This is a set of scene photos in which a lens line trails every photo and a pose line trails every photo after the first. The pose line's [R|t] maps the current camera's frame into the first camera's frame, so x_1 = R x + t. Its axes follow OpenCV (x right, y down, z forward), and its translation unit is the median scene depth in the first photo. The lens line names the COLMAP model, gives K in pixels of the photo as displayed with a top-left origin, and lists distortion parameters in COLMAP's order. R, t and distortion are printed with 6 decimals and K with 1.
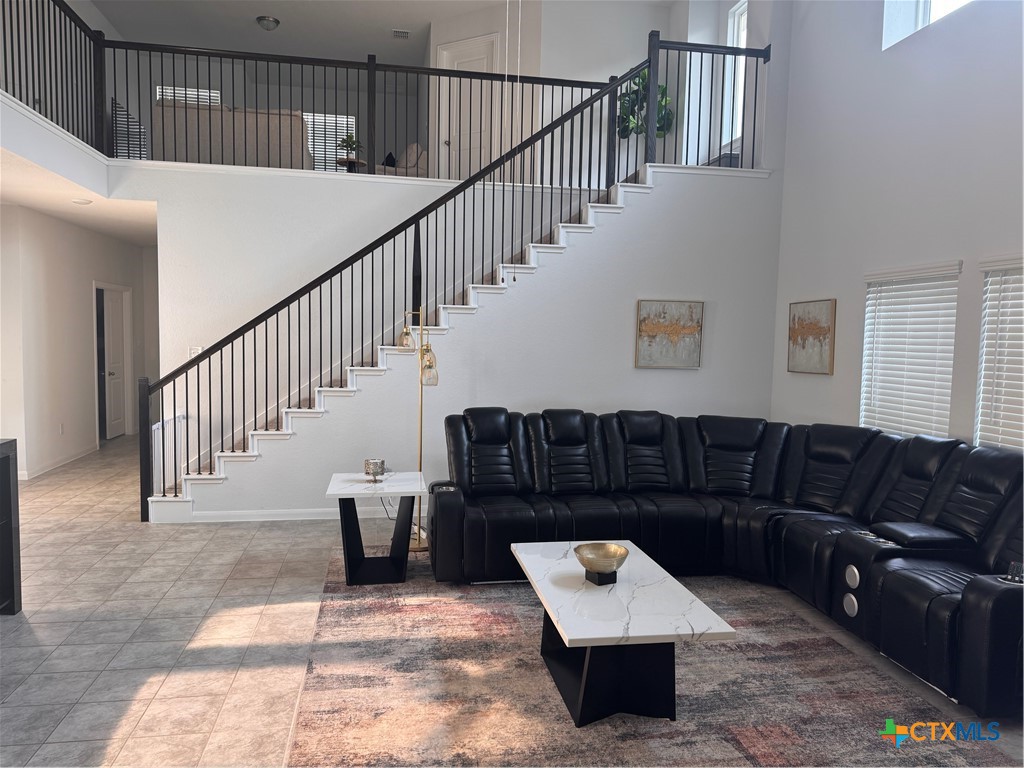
lens RADIAL K [[715.8, 0, 506.0], [0, 715.8, 385.4], [0, 0, 1]] dist [0.088768, -0.116353]
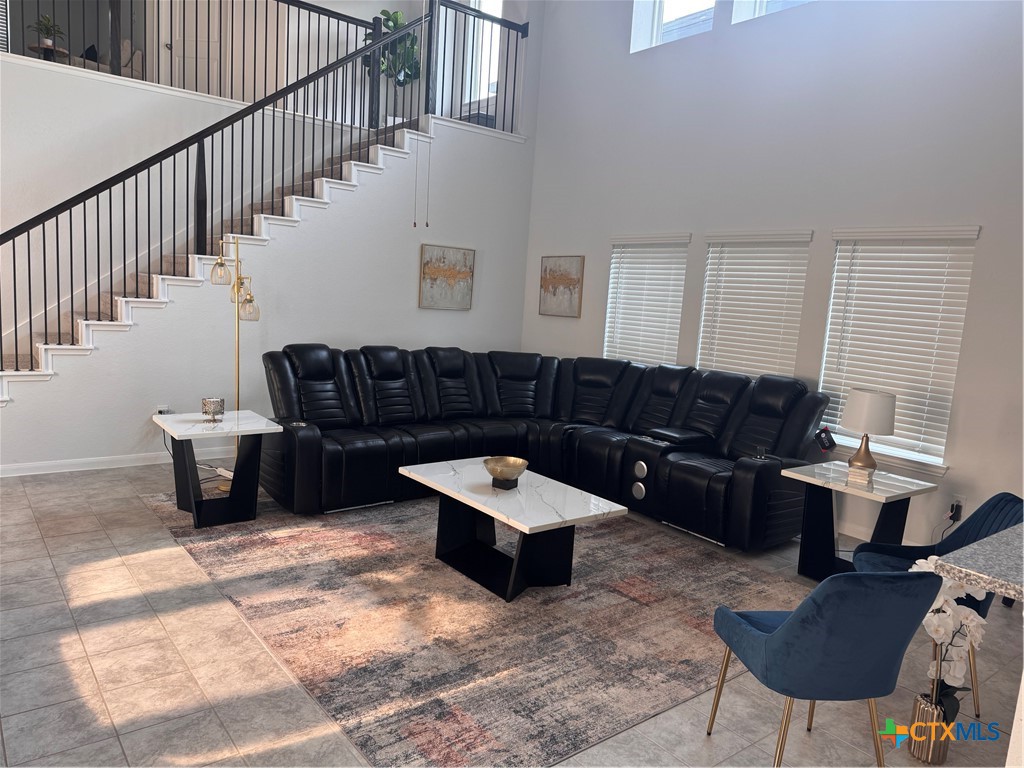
lens RADIAL K [[715.8, 0, 506.0], [0, 715.8, 385.4], [0, 0, 1]] dist [0.088768, -0.116353]
pose [[0.881022, -0.026681, 0.472322, -0.294399], [-0.013435, 0.996594, 0.081357, 0.003262], [-0.472884, -0.078023, 0.877663, -0.025184]]
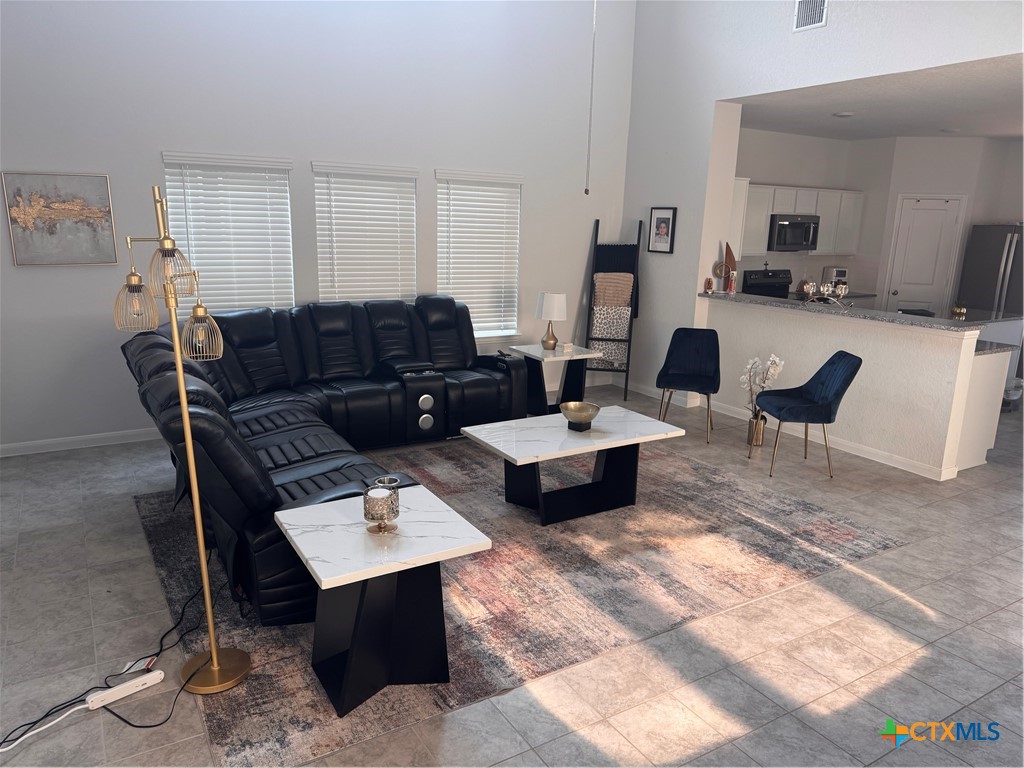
lens RADIAL K [[715.7, 0, 515.5], [0, 715.7, 386.7], [0, 0, 1]] dist [0.066531, -0.111038]
pose [[-0.369337, -0.240567, 0.897618, -0.691711], [0.029885, 0.962338, 0.270209, -0.115672], [-0.928815, 0.126624, -0.348237, 1.082219]]
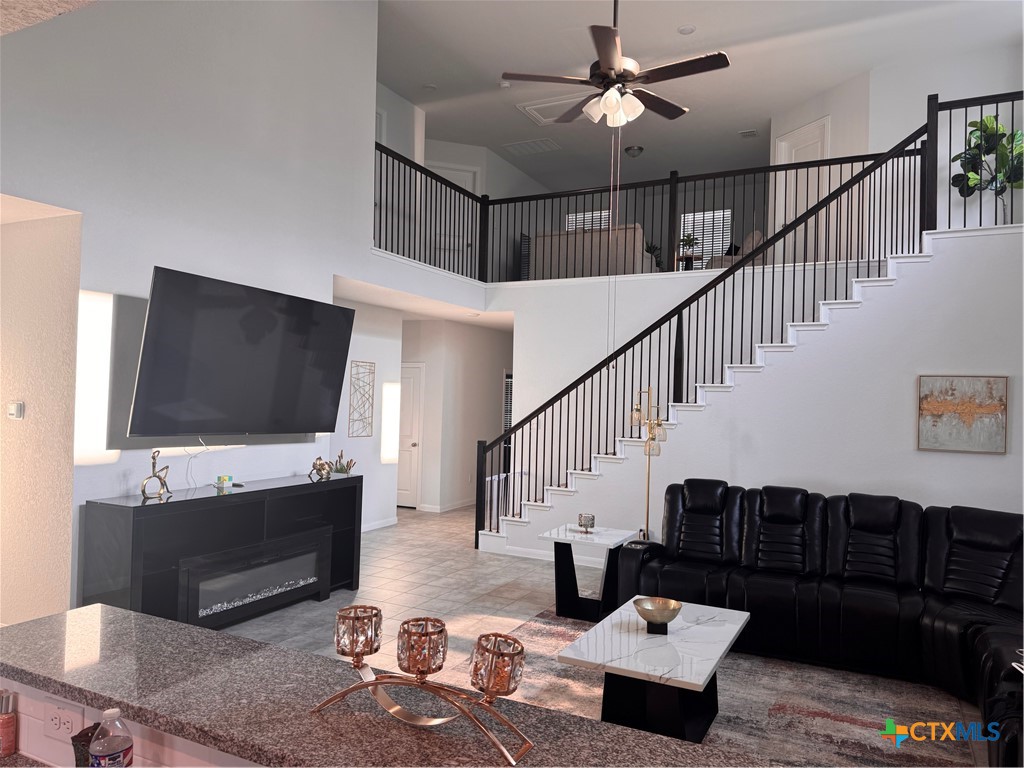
lens RADIAL K [[710.2, 0, 513.3], [0, 710.2, 383.6], [0, 0, 1]] dist [0.148351, -0.193762]
pose [[0.800001, -0.015768, -0.599791, 0.442037], [-0.048479, 0.994688, -0.090809, -0.000182], [0.598037, 0.101725, 0.794987, -0.053299]]
